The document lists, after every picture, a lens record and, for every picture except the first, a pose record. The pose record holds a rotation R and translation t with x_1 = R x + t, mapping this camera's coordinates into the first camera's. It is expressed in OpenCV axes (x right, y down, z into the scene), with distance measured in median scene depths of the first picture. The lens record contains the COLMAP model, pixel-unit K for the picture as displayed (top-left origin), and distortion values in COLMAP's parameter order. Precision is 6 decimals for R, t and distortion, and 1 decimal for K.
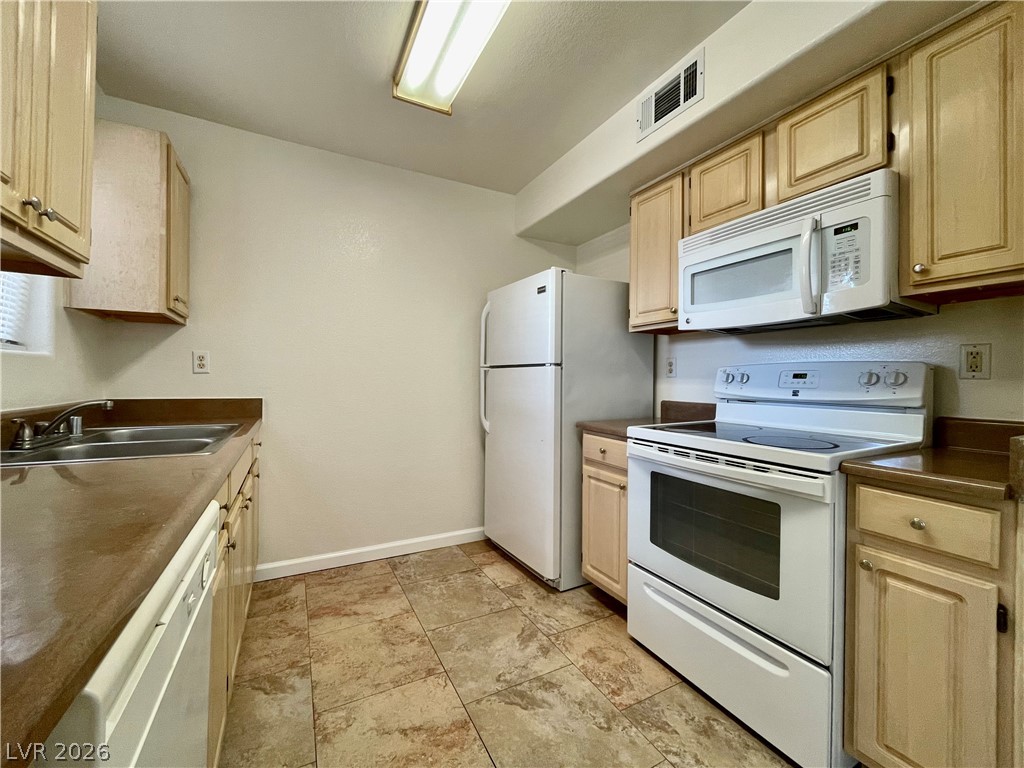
lens RADIAL K [[417.1, 0, 508.9], [0, 417.1, 380.3], [0, 0, 1]] dist [-0.002430, 0.001818]
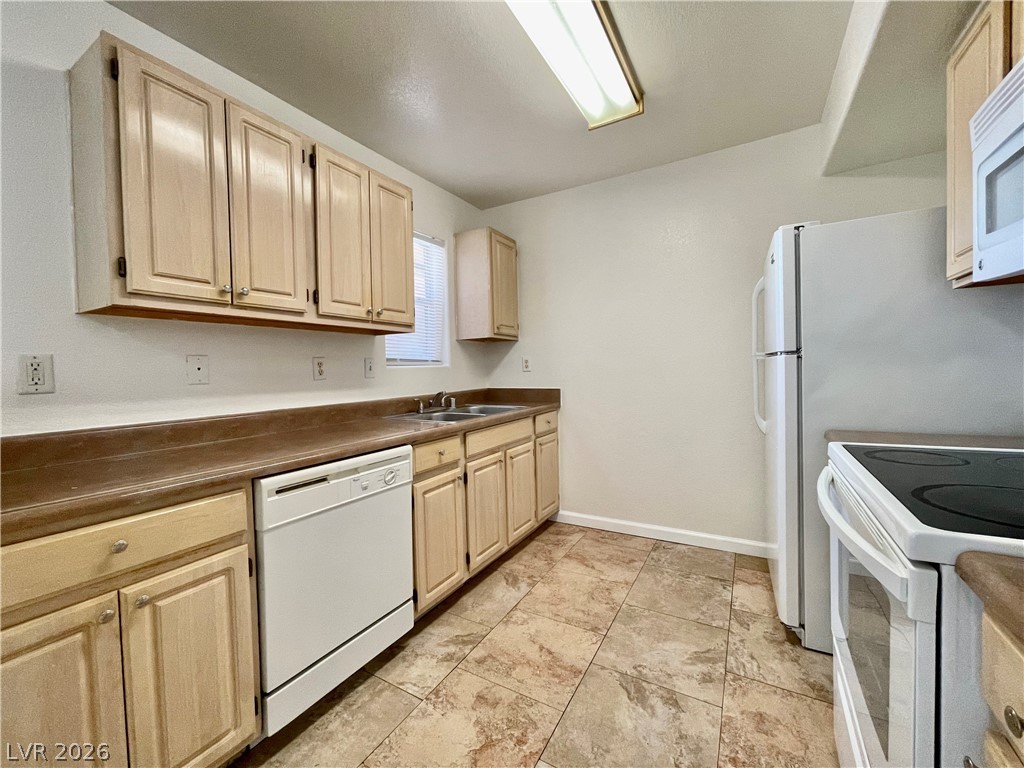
lens RADIAL K [[417.1, 0, 507.2], [0, 417.1, 379.2], [0, 0, 1]] dist [-0.002430, 0.001818]
pose [[0.527683, -0.002547, -0.849438, 0.567834], [0.033783, 0.999267, 0.017990, -0.022413], [0.848769, -0.038189, 0.527382, 0.173115]]
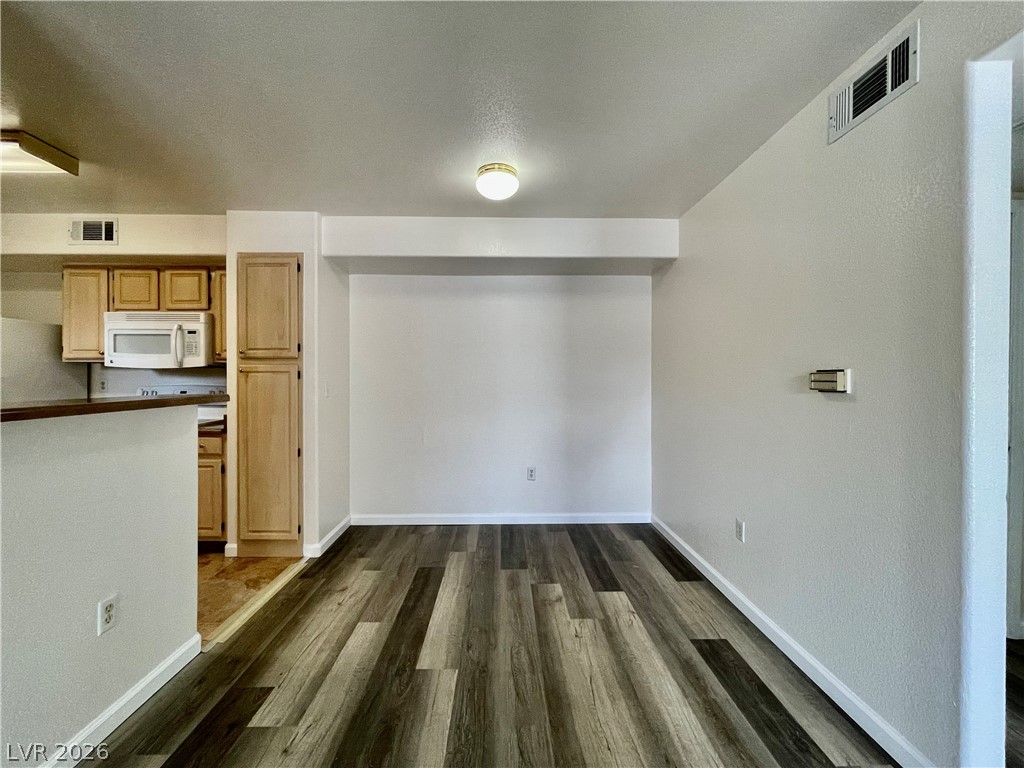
lens RADIAL K [[417.1, 0, 511.8], [0, 417.1, 382.4], [0, 0, 1]] dist [-0.002430, 0.001818]
pose [[0.449592, -0.011249, 0.893163, -0.360583], [0.000297, 0.999923, 0.012445, -0.078380], [-0.893234, -0.005330, 0.449561, -1.237639]]
